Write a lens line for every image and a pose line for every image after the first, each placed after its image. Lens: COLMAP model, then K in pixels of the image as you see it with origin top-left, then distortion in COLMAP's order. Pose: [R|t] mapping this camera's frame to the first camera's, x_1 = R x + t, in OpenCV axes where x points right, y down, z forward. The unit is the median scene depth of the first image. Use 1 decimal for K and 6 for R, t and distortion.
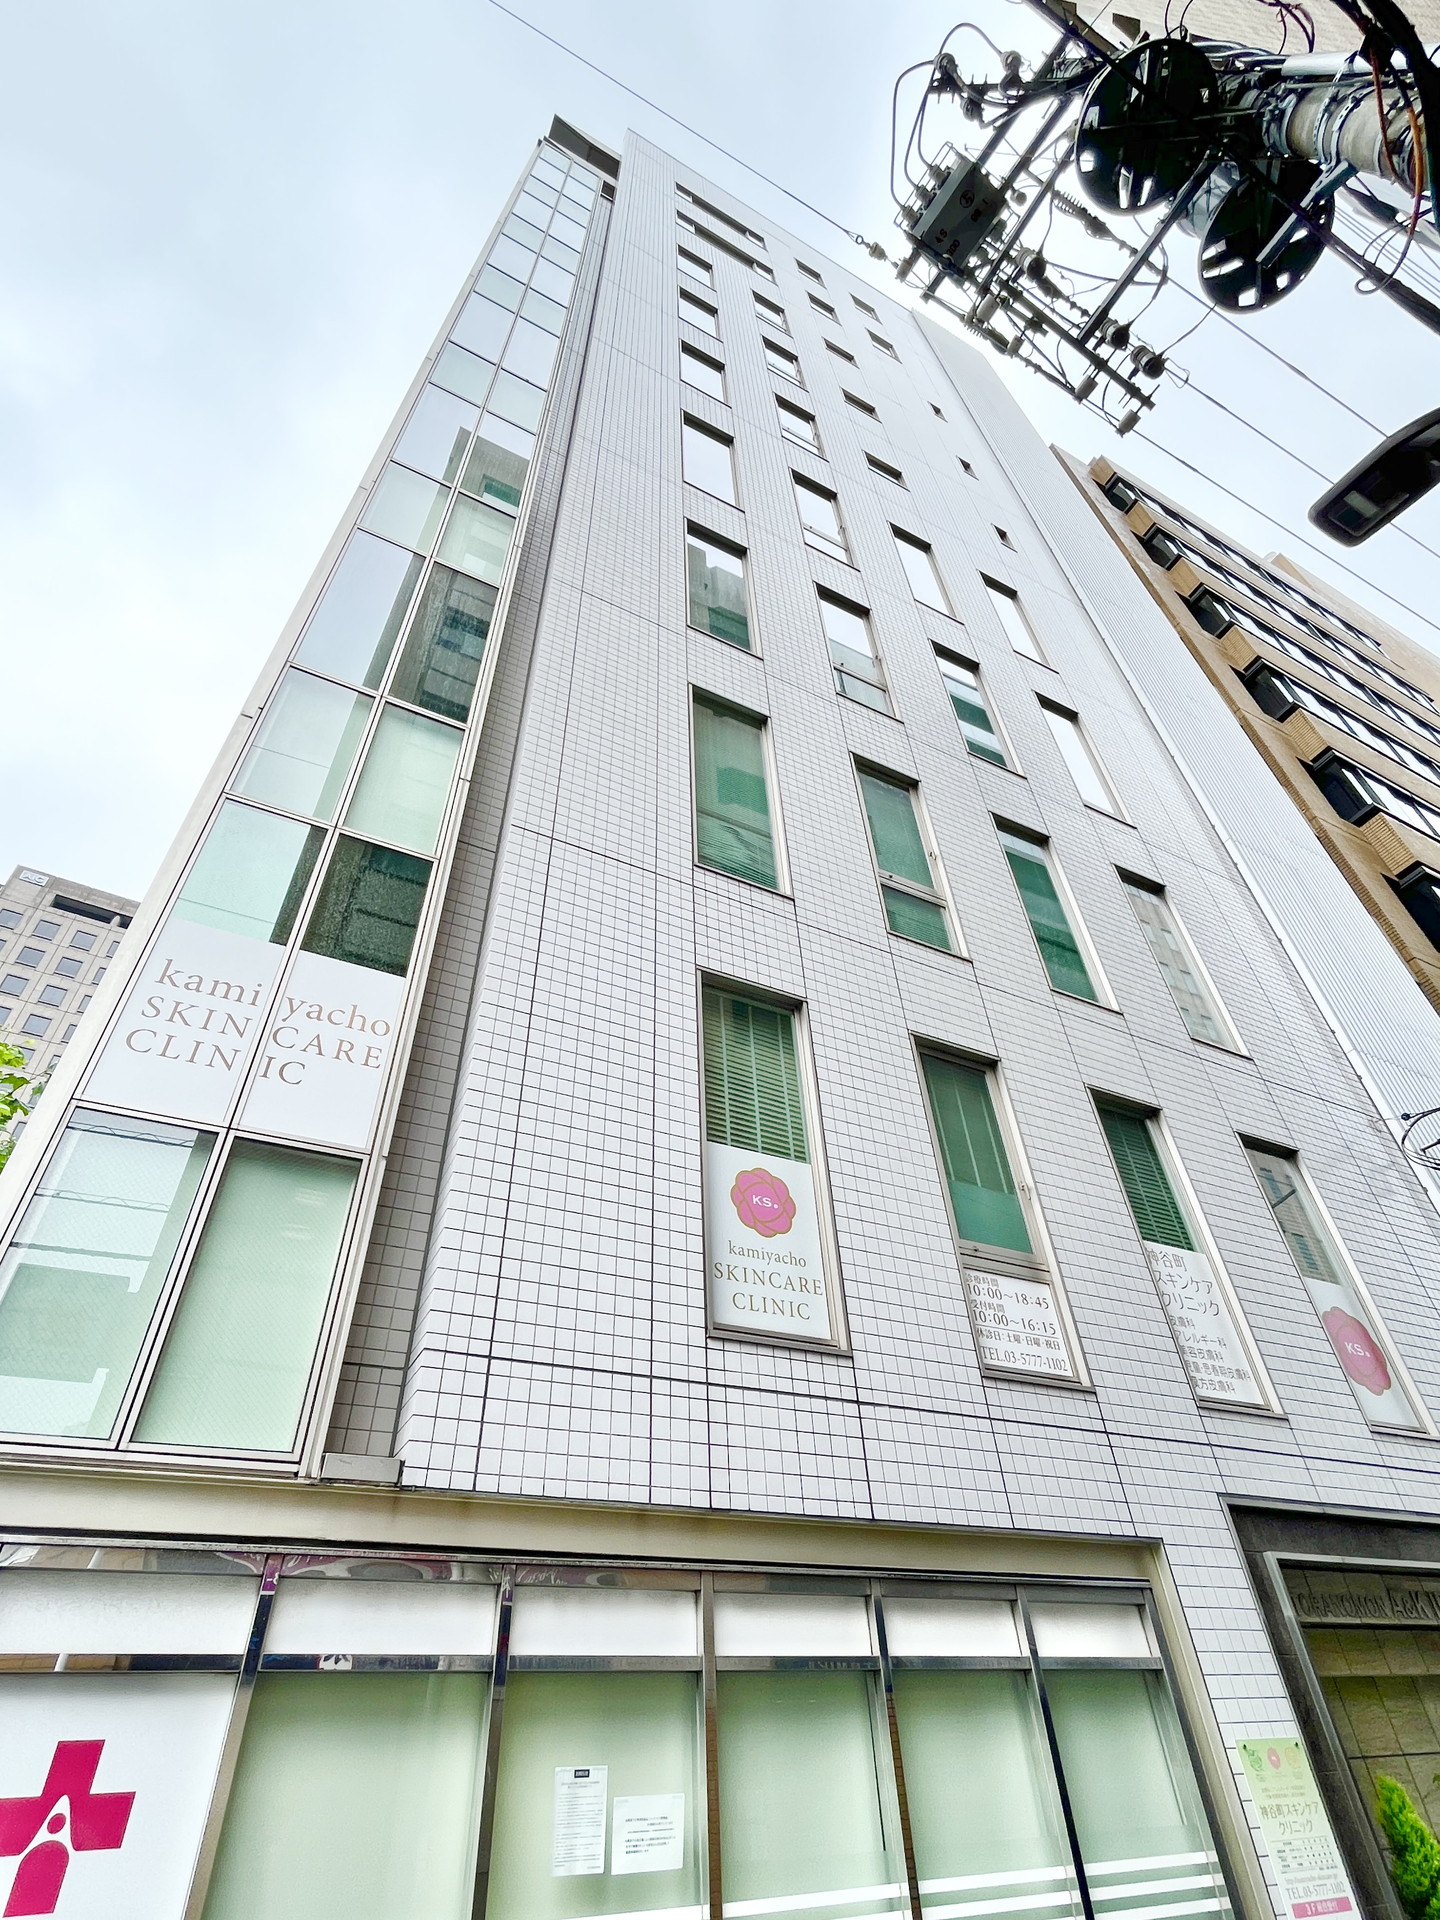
lens RADIAL K [[930.2, 0, 718.9], [0, 930.2, 960.9], [0, 0, 1]] dist [-0.004616, 0.001713]
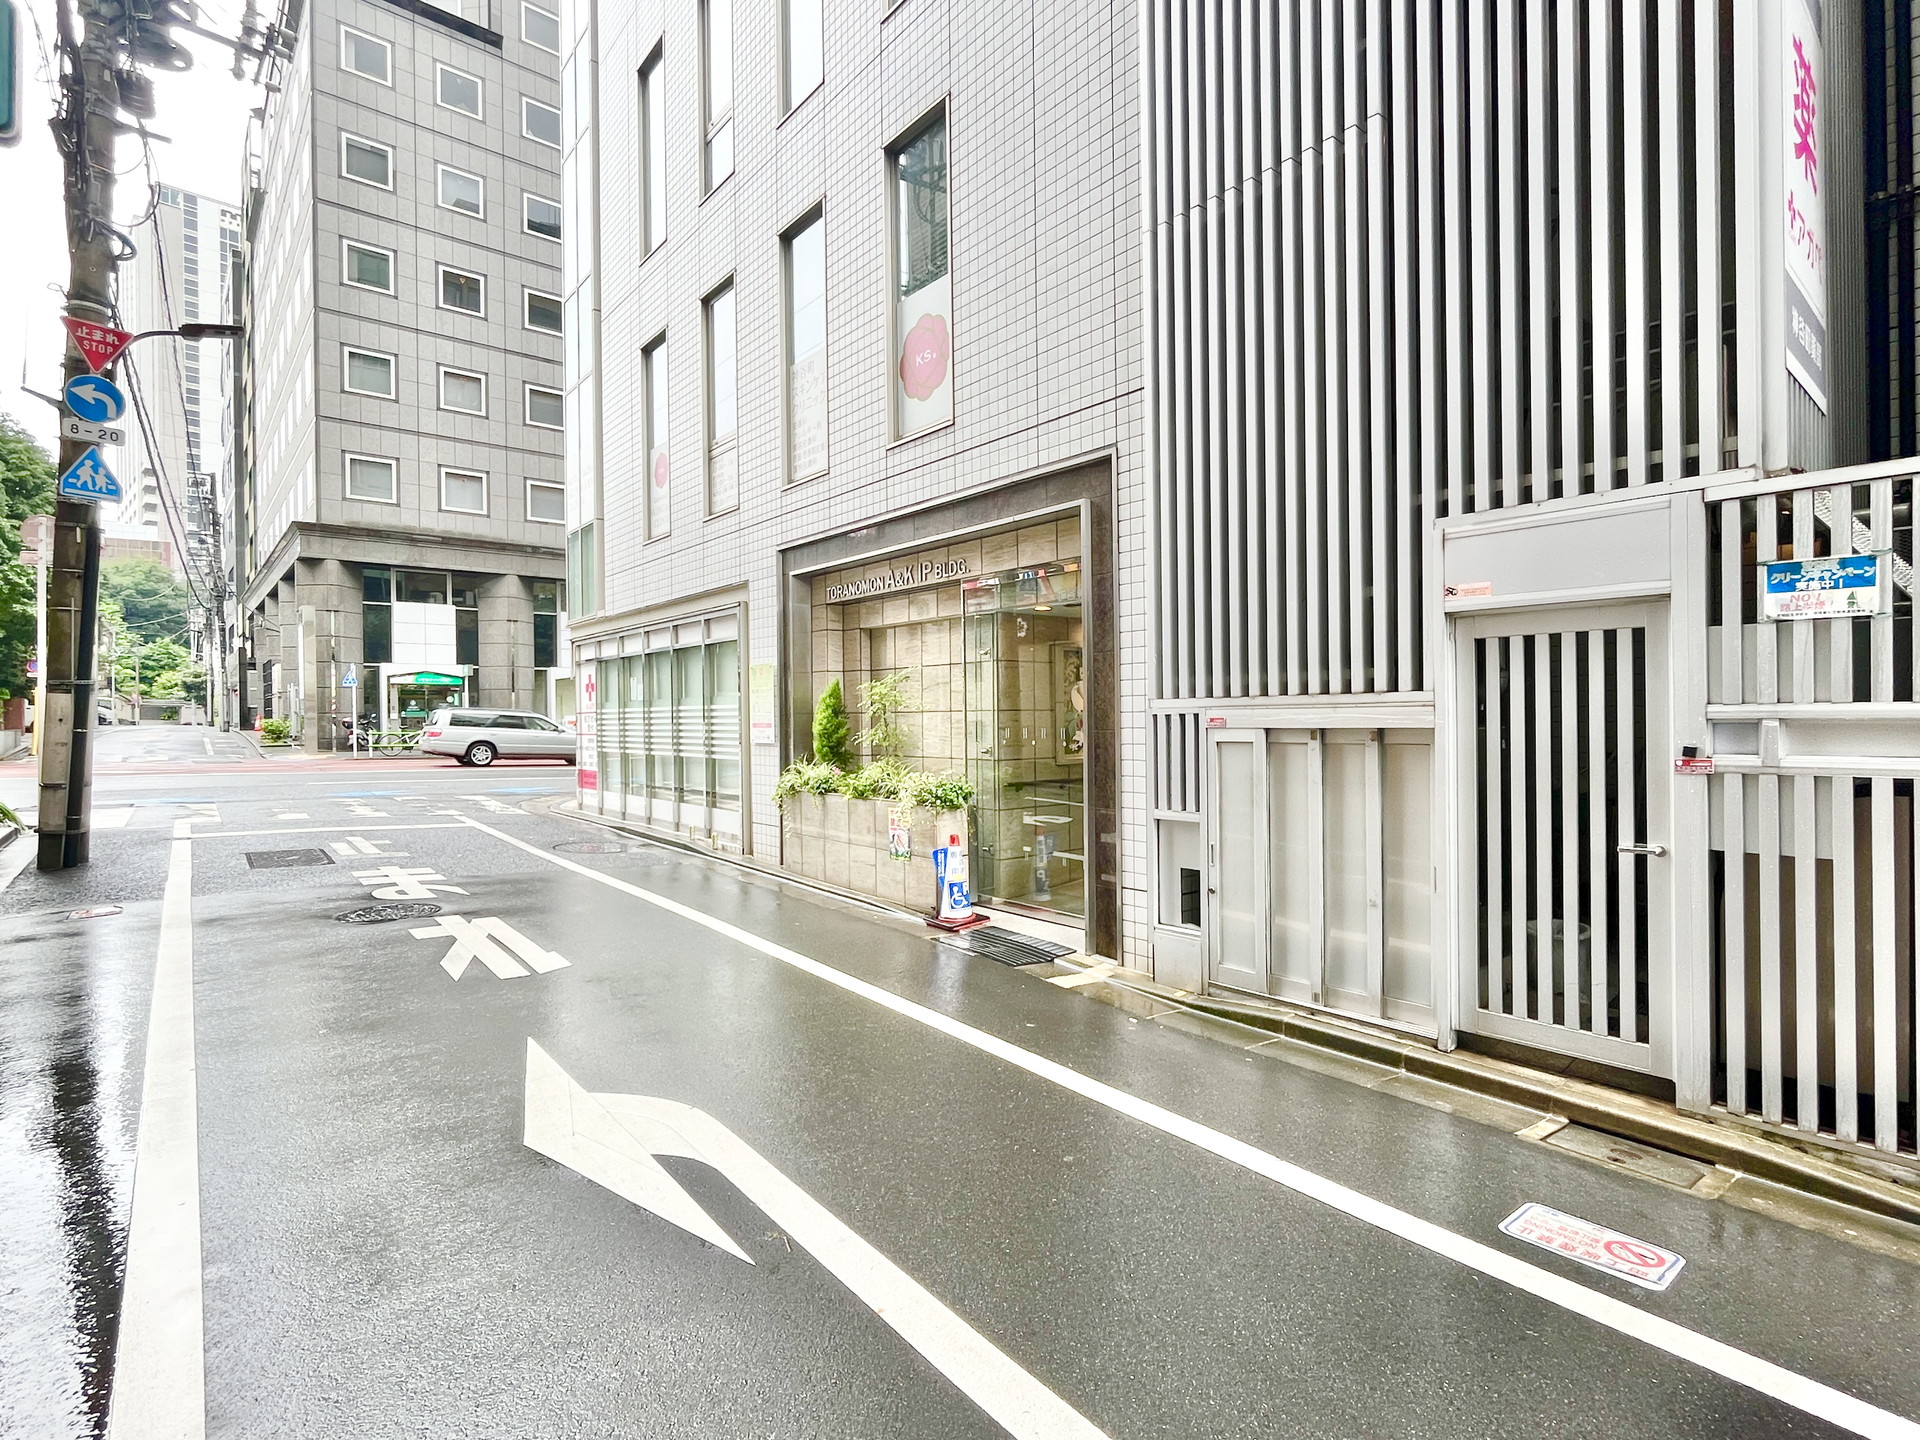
lens RADIAL K [[930.2, 0, 967.3], [0, 930.2, 716.5], [0, 0, 1]] dist [-0.004616, 0.001713]
pose [[0.206944, 0.040904, -0.977497, 2.245170], [0.644732, 0.745786, 0.167703, 0.751039], [0.735863, -0.664929, 0.127963, 0.850106]]
